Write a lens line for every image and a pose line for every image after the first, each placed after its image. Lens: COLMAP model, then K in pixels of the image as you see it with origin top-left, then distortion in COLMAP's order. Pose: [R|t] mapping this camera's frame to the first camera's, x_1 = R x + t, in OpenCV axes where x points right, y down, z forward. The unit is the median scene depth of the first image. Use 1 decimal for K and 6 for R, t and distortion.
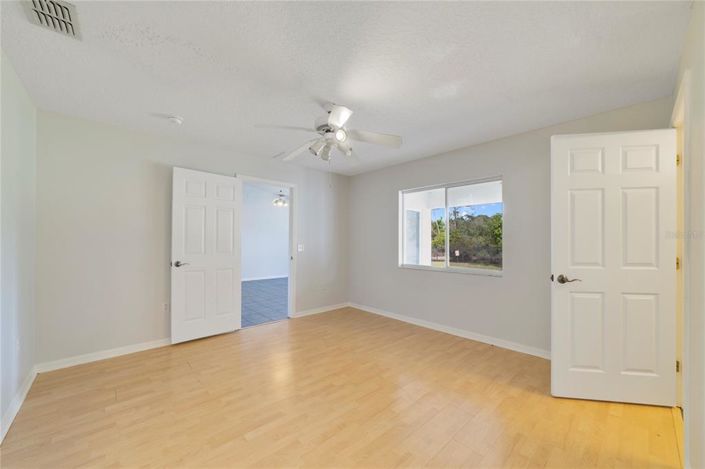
lens RADIAL K [[270.1, 0, 351.1], [0, 270.1, 240.5], [0, 0, 1]] dist [-0.002030, -0.000137]
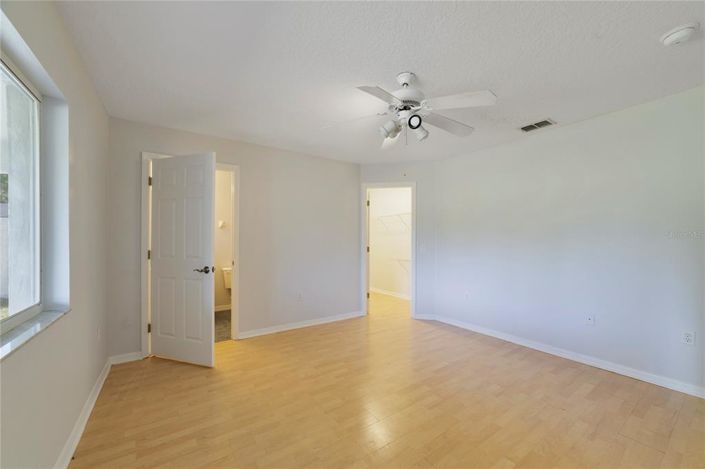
lens RADIAL K [[270.1, 0, 351.1], [0, 270.1, 240.5], [0, 0, 1]] dist [-0.002030, -0.000137]
pose [[-0.991389, -0.005725, 0.130822, -0.023881], [-0.006241, 0.999974, -0.003536, 0.008991], [-0.130798, -0.004322, -0.991400, 1.965557]]
